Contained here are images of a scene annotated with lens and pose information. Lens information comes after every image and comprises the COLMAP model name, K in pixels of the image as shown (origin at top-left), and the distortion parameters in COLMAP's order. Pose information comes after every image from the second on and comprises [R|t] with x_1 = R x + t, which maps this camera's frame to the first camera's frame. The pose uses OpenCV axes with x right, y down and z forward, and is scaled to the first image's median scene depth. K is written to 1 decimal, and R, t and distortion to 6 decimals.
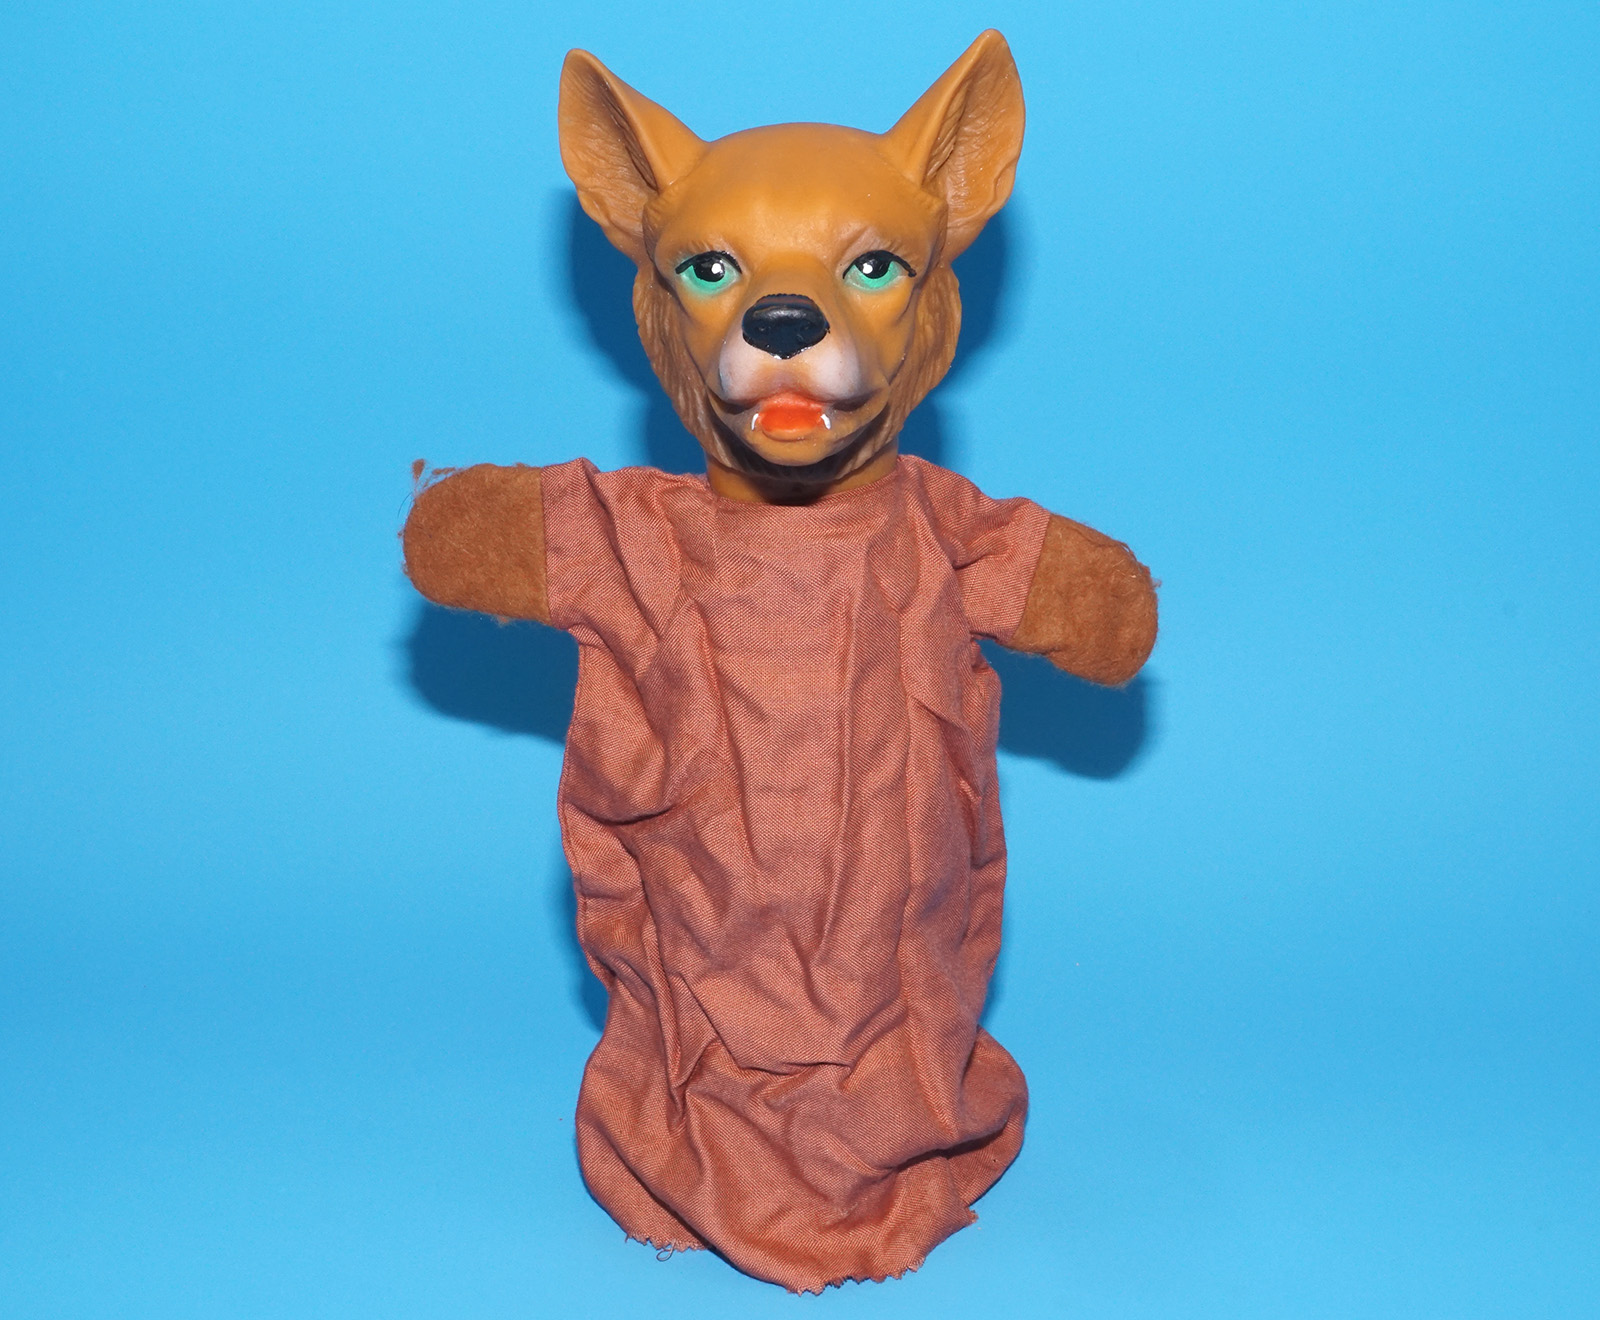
lens RADIAL K [[2560.1, 0, 800.0], [0, 2560.1, 660.0], [0, 0, 1]] dist [0.015785, 0.045649]
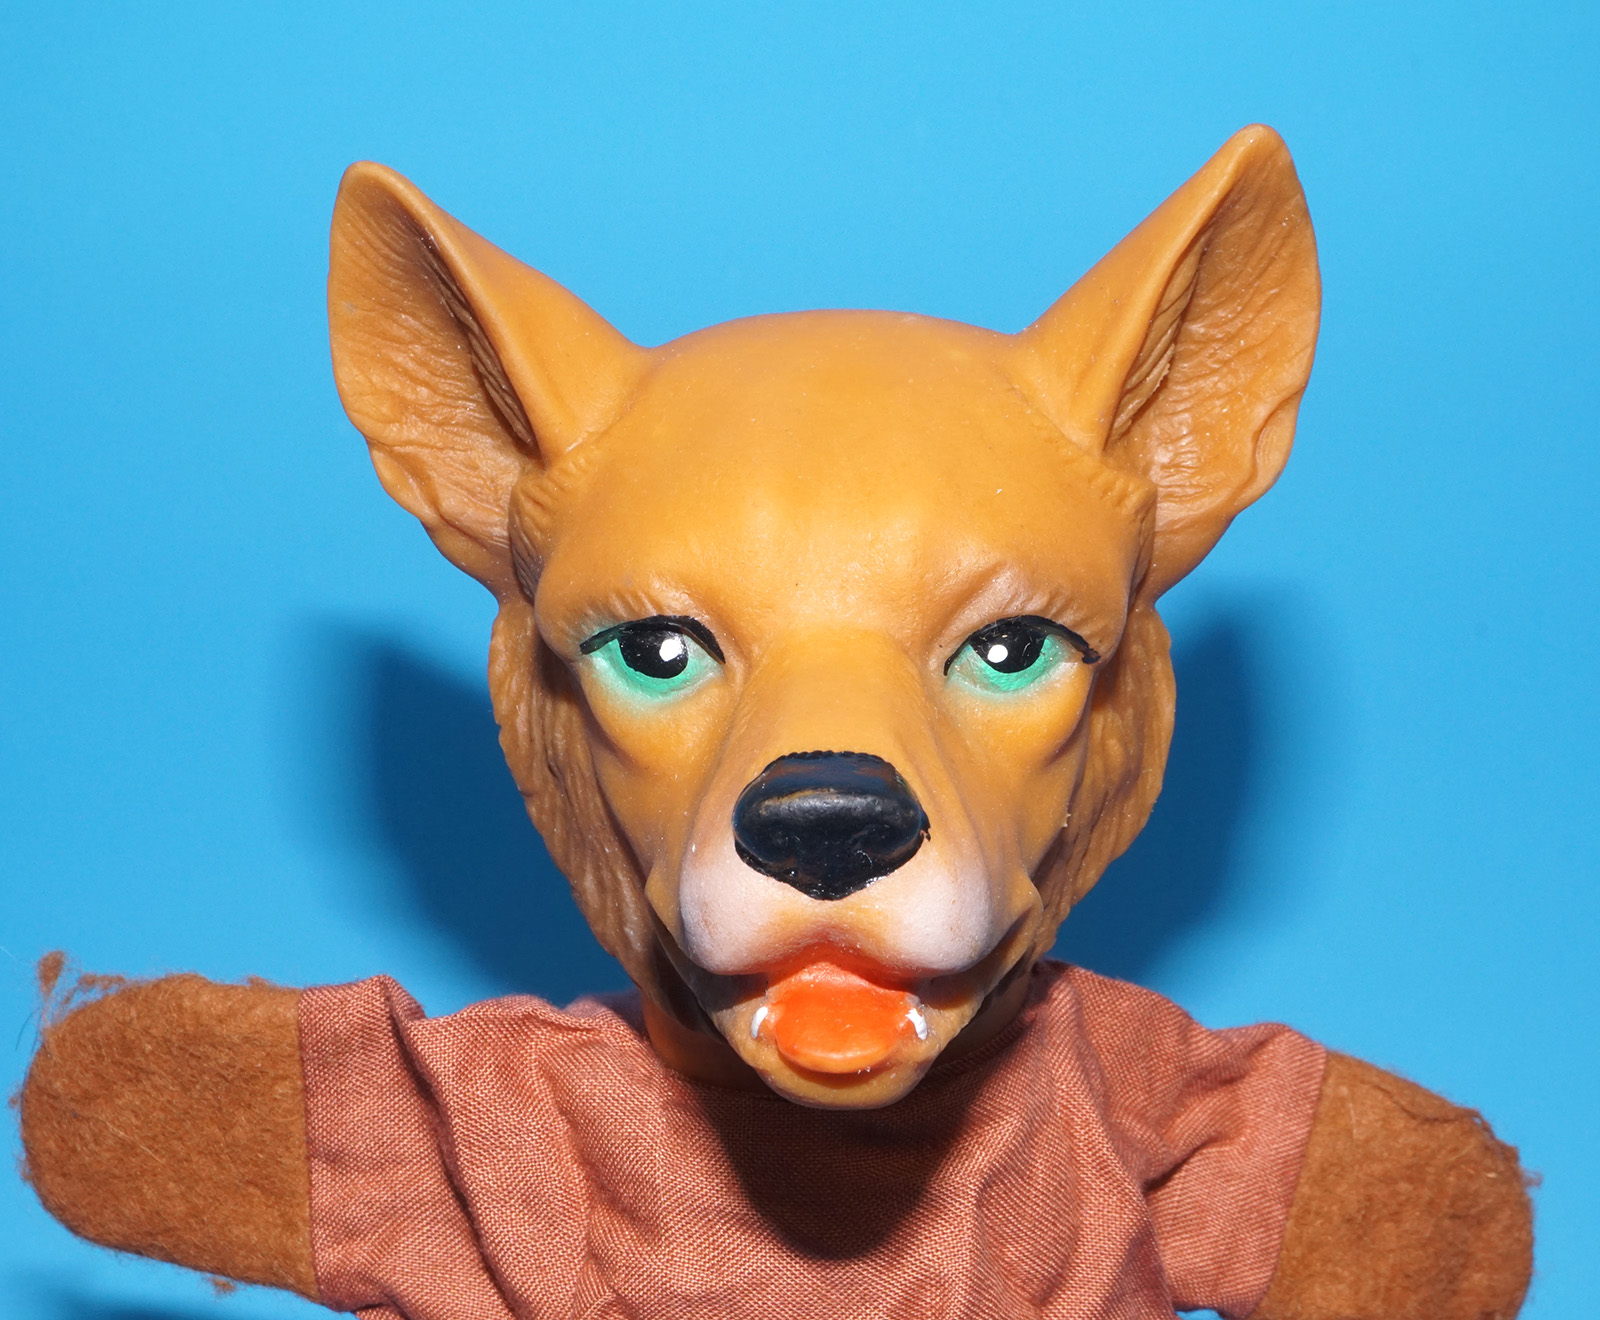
lens RADIAL K [[3208.1, 0, 800.0], [0, 3208.1, 660.0], [0, 0, 1]] dist [-0.000362, 0.305022]
pose [[0.999504, -0.000078, 0.031478, -0.026564], [-0.000635, 0.999743, 0.022647, -0.159369], [-0.031472, -0.022656, 0.999248, 0.409737]]
